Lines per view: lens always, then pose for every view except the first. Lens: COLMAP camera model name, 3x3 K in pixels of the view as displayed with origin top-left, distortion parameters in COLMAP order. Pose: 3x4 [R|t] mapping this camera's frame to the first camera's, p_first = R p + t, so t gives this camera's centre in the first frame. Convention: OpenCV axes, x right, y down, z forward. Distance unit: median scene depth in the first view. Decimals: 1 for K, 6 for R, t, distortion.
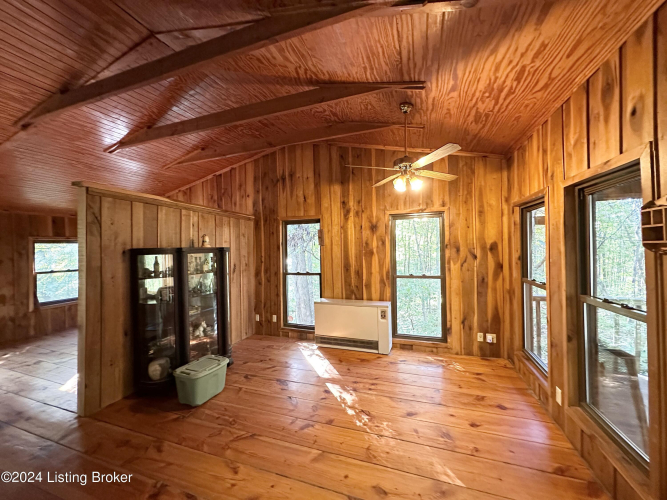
lens RADIAL K [[265.3, 0, 333.5], [0, 265.3, 250.0], [0, 0, 1]] dist [-0.002549, -0.000091]
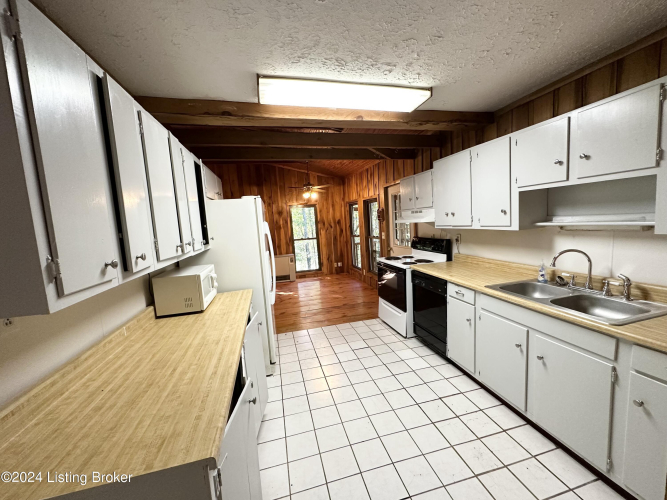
lens RADIAL K [[265.3, 0, 333.5], [0, 265.3, 250.0], [0, 0, 1]] dist [-0.002549, -0.000091]
pose [[0.829371, -0.094906, 0.550578, -0.617749], [0.049044, 0.994030, 0.097468, 0.004408], [-0.556541, -0.053834, 0.829074, -0.742734]]
